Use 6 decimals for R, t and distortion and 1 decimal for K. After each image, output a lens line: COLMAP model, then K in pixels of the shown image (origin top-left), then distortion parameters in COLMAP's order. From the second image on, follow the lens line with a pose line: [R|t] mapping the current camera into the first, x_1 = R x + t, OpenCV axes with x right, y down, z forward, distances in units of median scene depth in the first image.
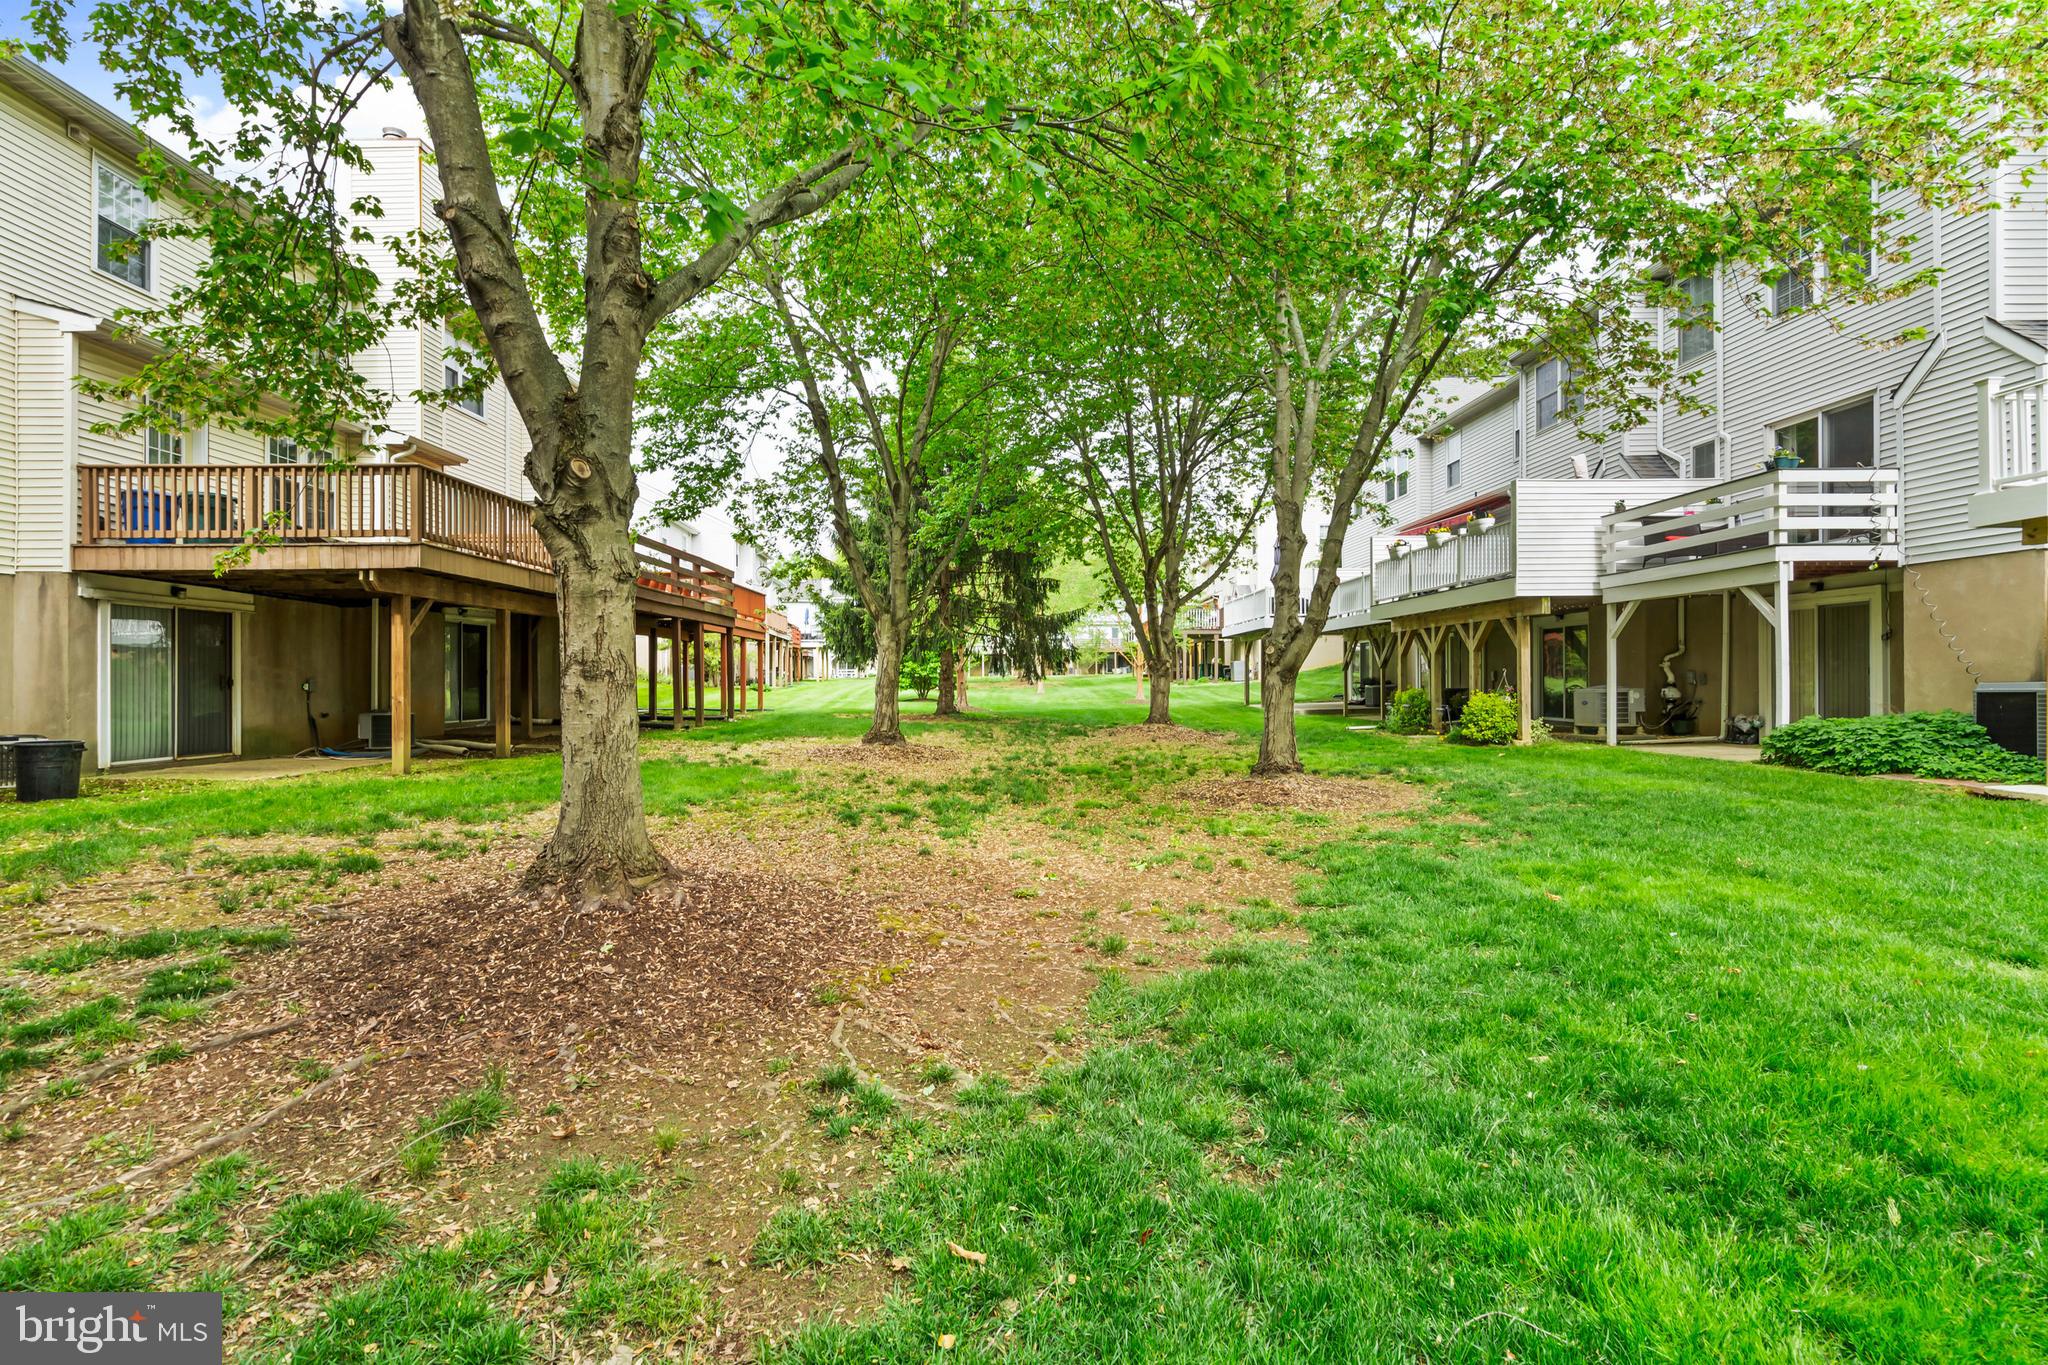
lens RADIAL K [[963.4, 0, 1021.0], [0, 963.4, 675.9], [0, 0, 1]] dist [-0.001094, -0.000045]
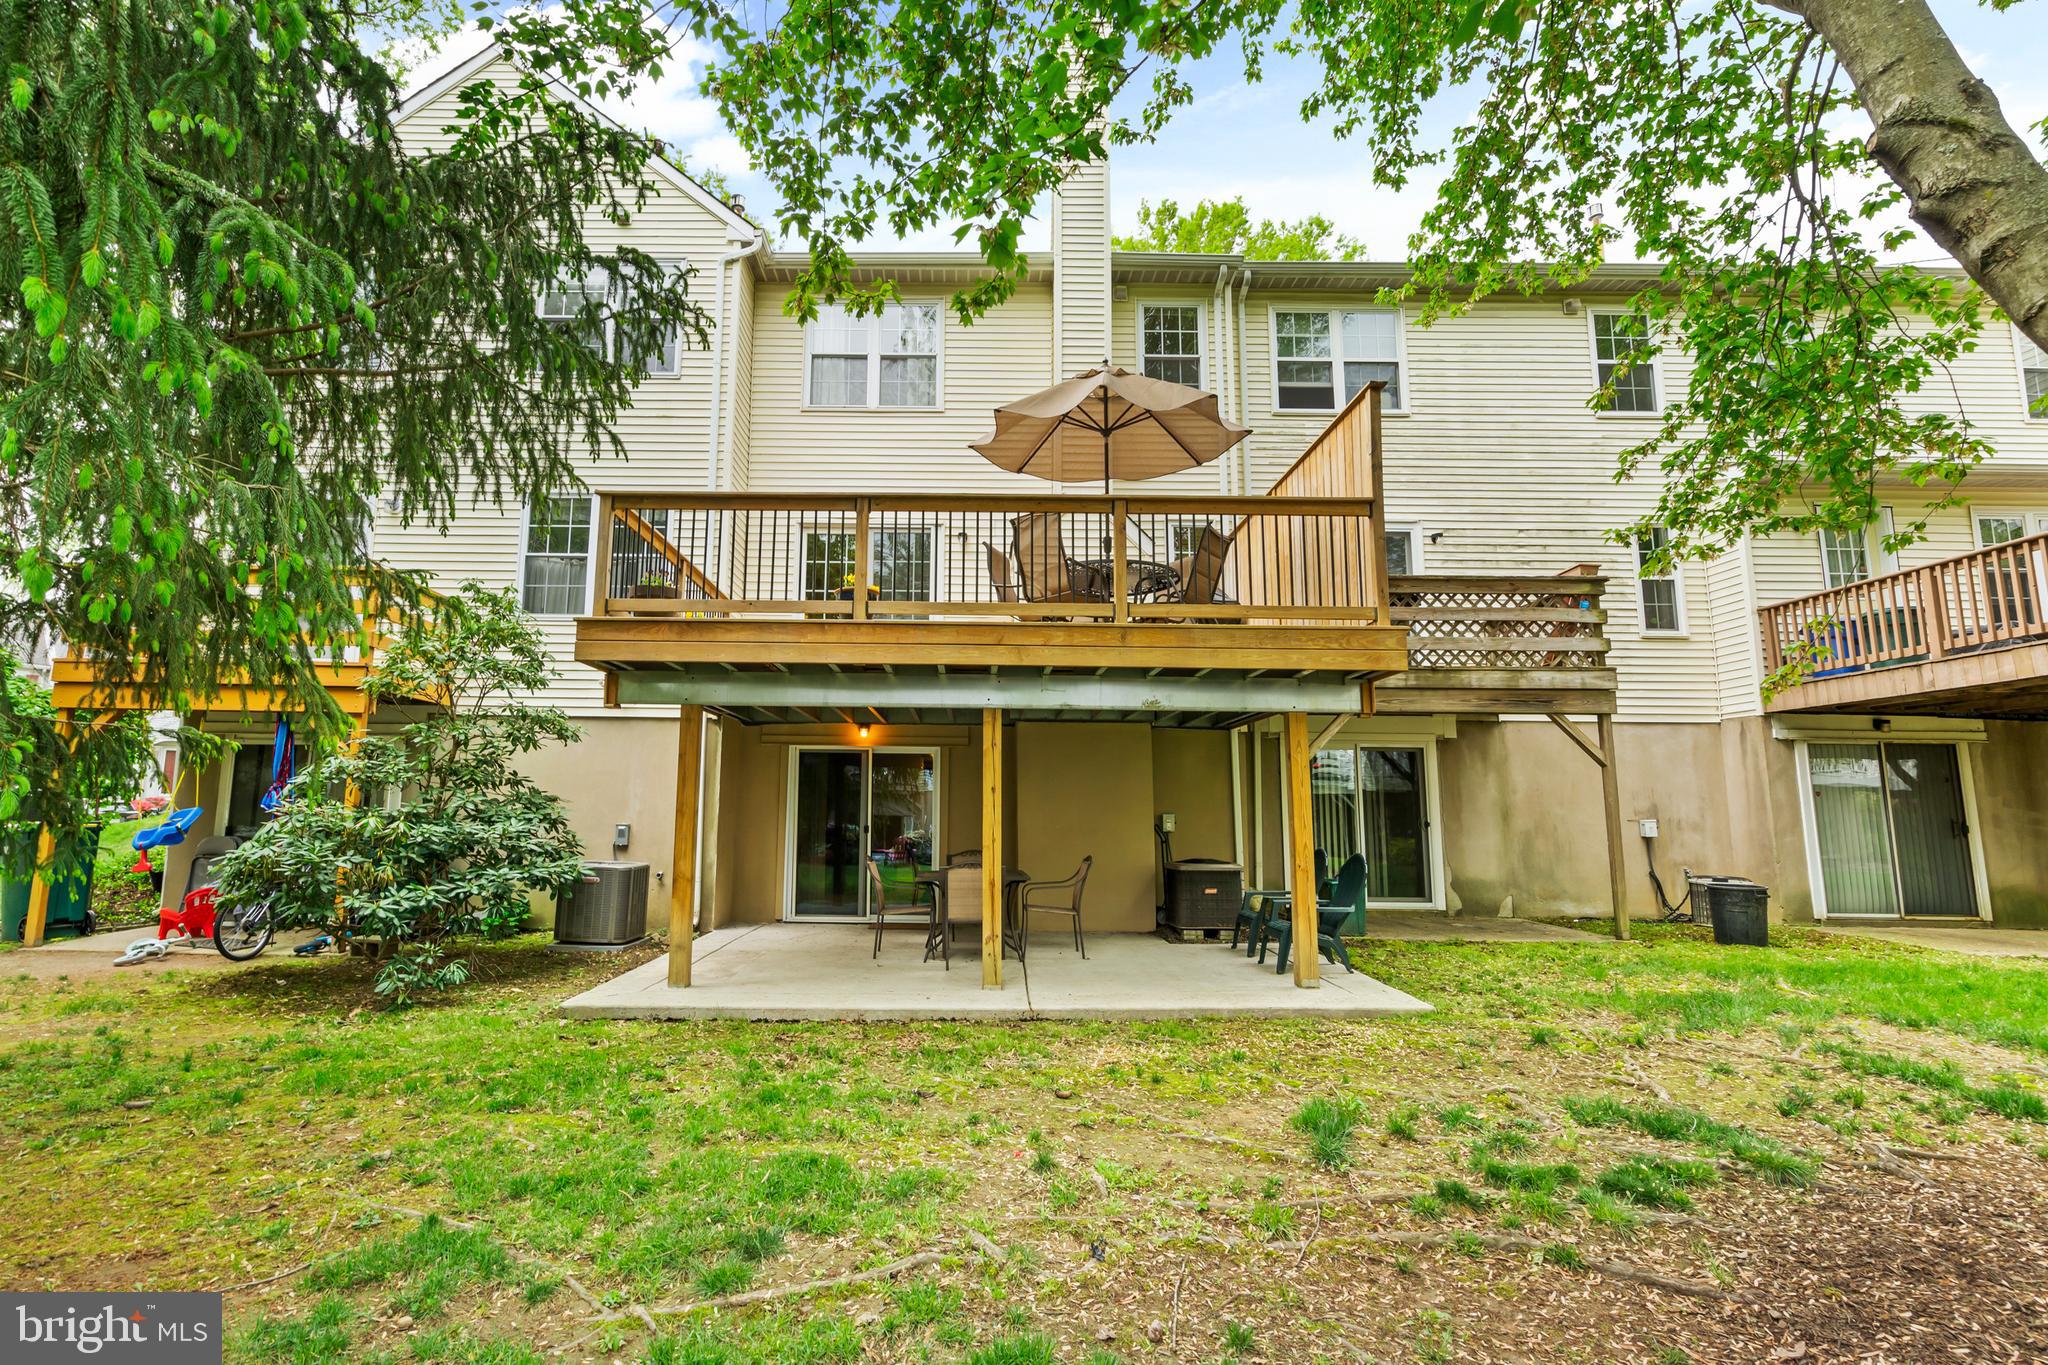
lens RADIAL K [[963.4, 0, 1021.0], [0, 963.4, 675.9], [0, 0, 1]] dist [-0.001094, -0.000045]
pose [[-0.027754, -0.140867, -0.989639, 0.032078], [-0.007590, 0.990022, -0.140709, -0.001010], [0.999586, 0.003607, -0.028547, 0.252457]]
